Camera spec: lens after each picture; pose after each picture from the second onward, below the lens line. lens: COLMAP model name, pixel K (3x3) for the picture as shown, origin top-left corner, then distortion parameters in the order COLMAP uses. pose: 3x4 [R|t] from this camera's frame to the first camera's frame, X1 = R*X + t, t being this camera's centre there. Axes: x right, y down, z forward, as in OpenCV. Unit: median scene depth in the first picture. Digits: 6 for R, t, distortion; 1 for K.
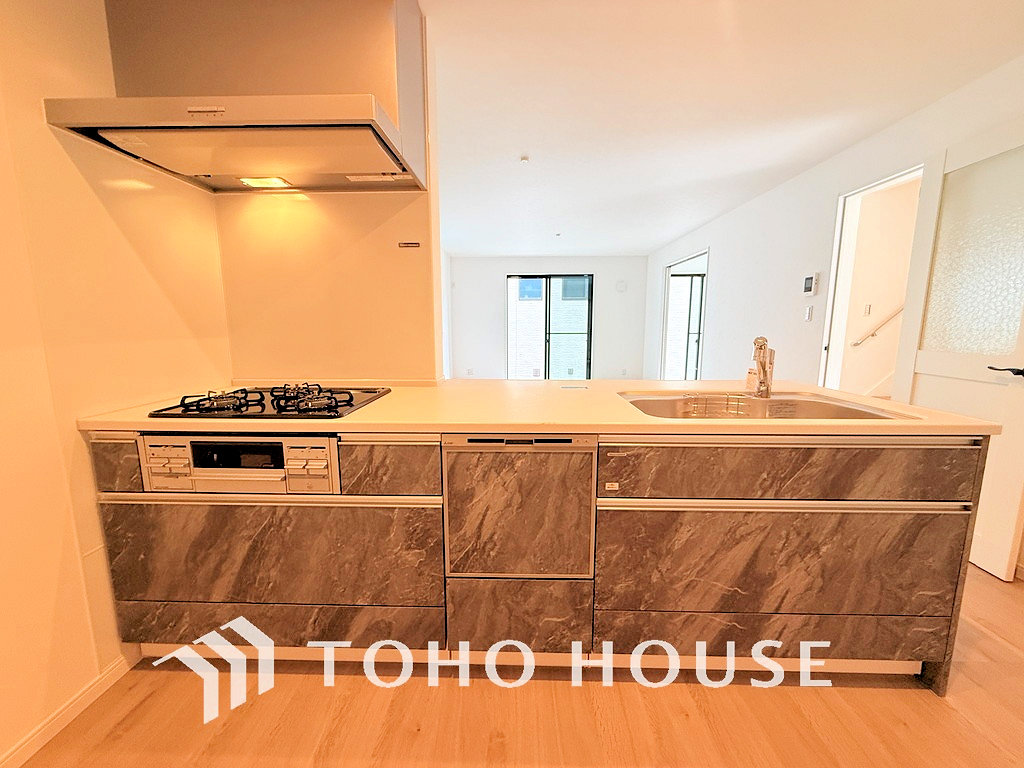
lens RADIAL K [[408.4, 0, 509.6], [0, 408.4, 384.5], [0, 0, 1]] dist [-0.000795, -0.000488]
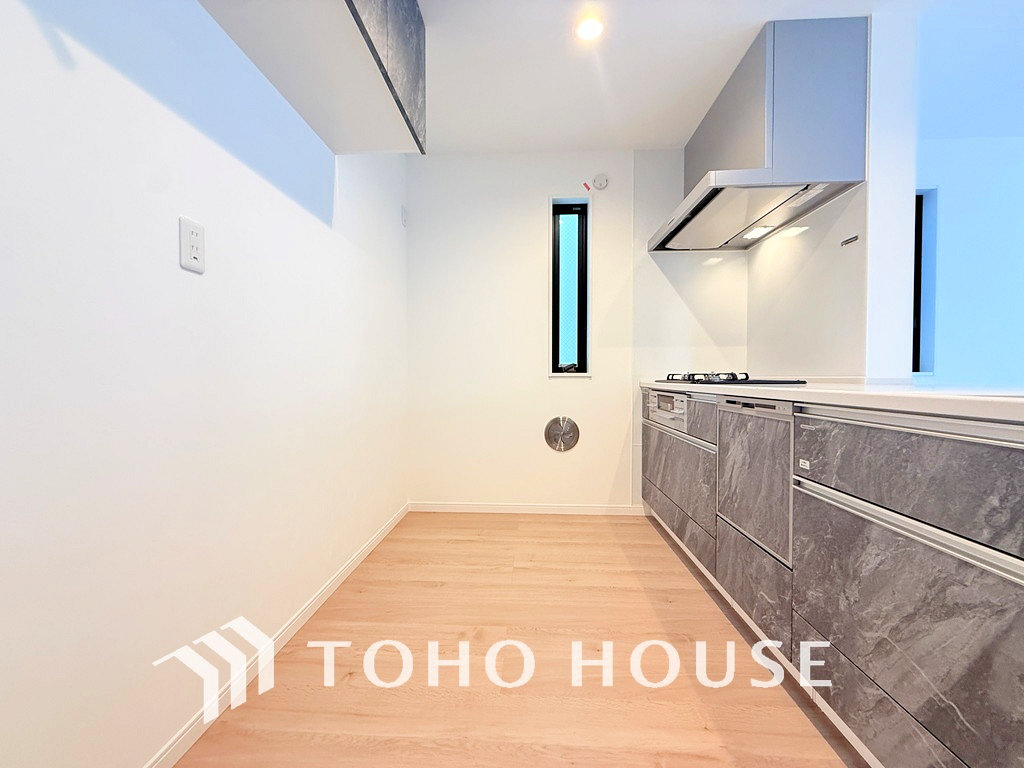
lens RADIAL K [[408.4, 0, 509.6], [0, 408.4, 384.5], [0, 0, 1]] dist [-0.000795, -0.000488]
pose [[-0.026230, 0.021735, -0.999420, 1.129684], [-0.147151, 0.988789, 0.025366, 0.148740], [0.988766, 0.147731, -0.022737, 0.361580]]
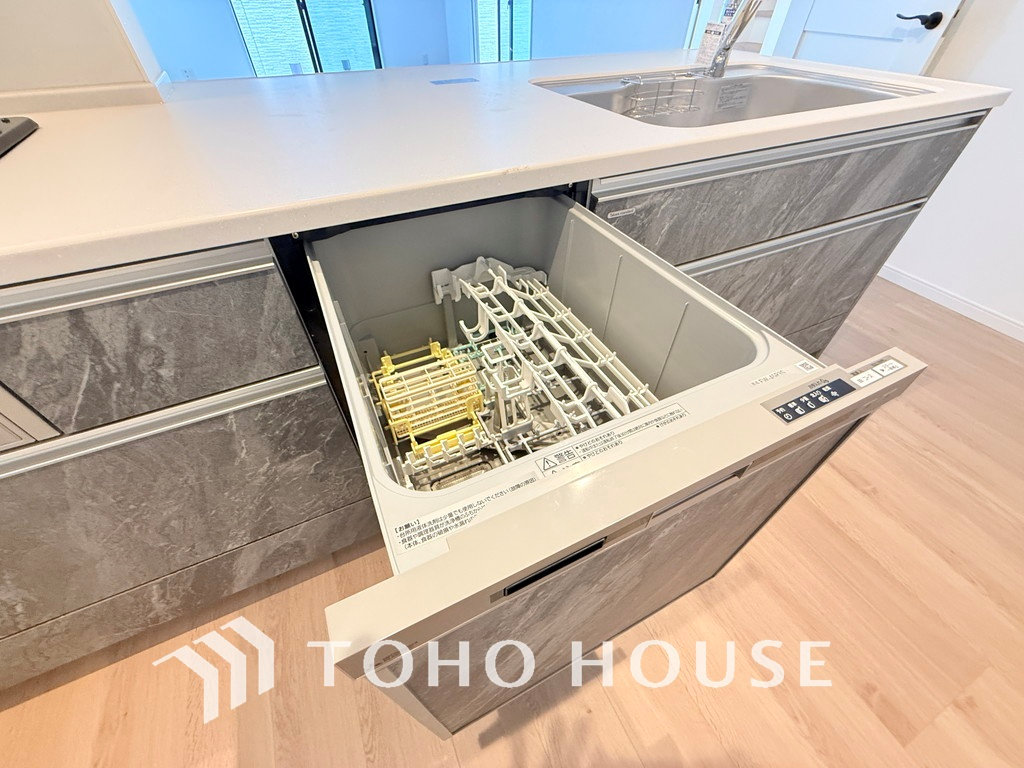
lens RADIAL K [[408.4, 0, 509.6], [0, 408.4, 384.5], [0, 0, 1]] dist [-0.000795, -0.000488]
pose [[0.888307, -0.321593, 0.327855, -0.131562], [0.064878, 0.794608, 0.603647, 0.008744], [-0.454645, -0.514953, 0.726720, 0.525781]]
